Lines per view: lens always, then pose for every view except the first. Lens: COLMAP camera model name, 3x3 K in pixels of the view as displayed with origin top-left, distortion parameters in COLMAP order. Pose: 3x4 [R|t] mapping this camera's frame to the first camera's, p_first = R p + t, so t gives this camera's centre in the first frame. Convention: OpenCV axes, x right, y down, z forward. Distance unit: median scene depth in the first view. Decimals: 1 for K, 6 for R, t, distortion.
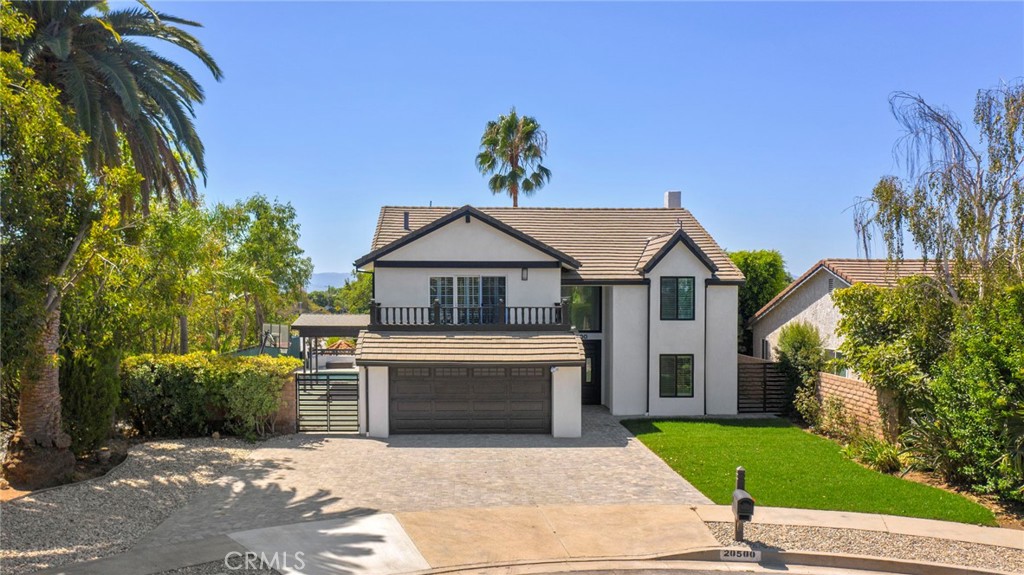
lens RADIAL K [[878.4, 0, 492.7], [0, 878.4, 285.8], [0, 0, 1]] dist [0.010728, -0.013191]
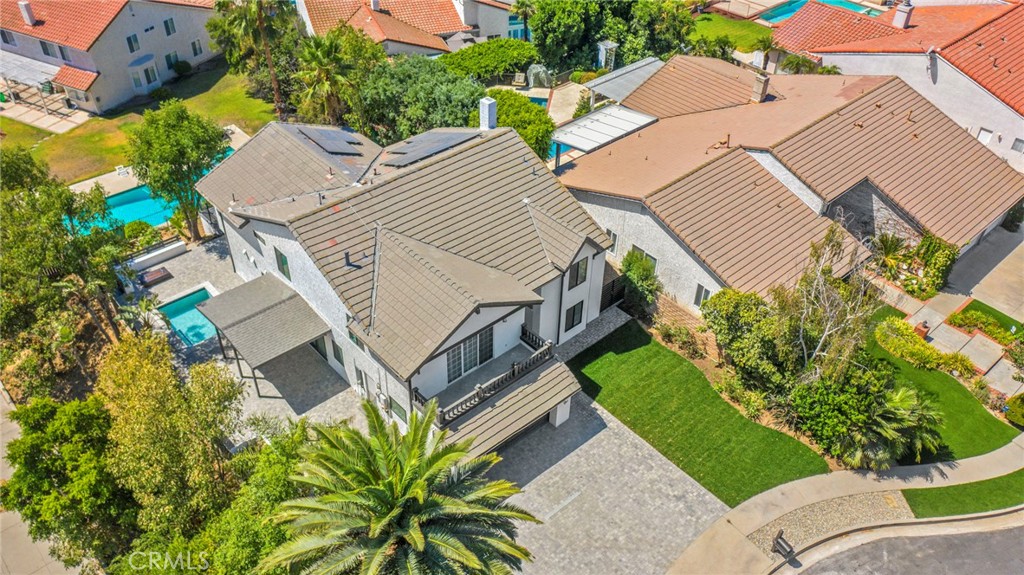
lens RADIAL K [[819.1, 0, 519.8], [0, 819.1, 288.0], [0, 0, 1]] dist [0.024633, -0.004576]
pose [[0.779384, -0.384754, 0.494494, -0.594504], [-0.020648, 0.773037, 0.634025, -0.919879], [-0.626206, -0.504359, 0.594549, 0.331660]]
